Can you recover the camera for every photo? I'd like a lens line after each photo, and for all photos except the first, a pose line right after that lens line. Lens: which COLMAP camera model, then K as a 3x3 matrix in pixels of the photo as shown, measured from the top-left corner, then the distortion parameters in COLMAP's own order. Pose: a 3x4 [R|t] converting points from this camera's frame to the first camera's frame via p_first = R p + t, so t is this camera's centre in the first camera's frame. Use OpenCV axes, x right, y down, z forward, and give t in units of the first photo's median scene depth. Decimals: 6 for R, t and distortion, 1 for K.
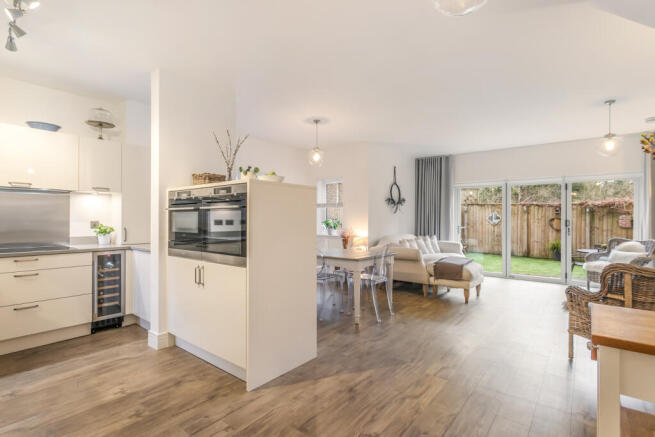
lens RADIAL K [[326.7, 0, 327.5], [0, 326.7, 218.5], [0, 0, 1]] dist [0.010406, 0.000599]
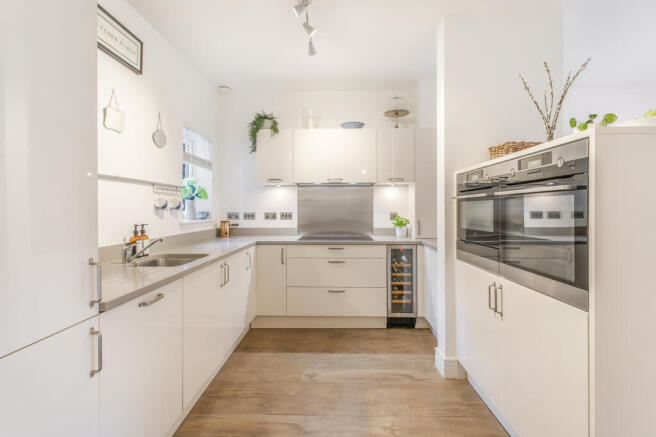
lens RADIAL K [[314.8, 0, 327.8], [0, 314.8, 209.1], [0, 0, 1]] dist [0.000192, 0.000269]
pose [[0.605120, -0.003959, -0.796125, -0.084383], [0.003735, 0.999991, -0.002134, -0.001935], [0.796126, -0.001682, 0.605129, 0.315908]]
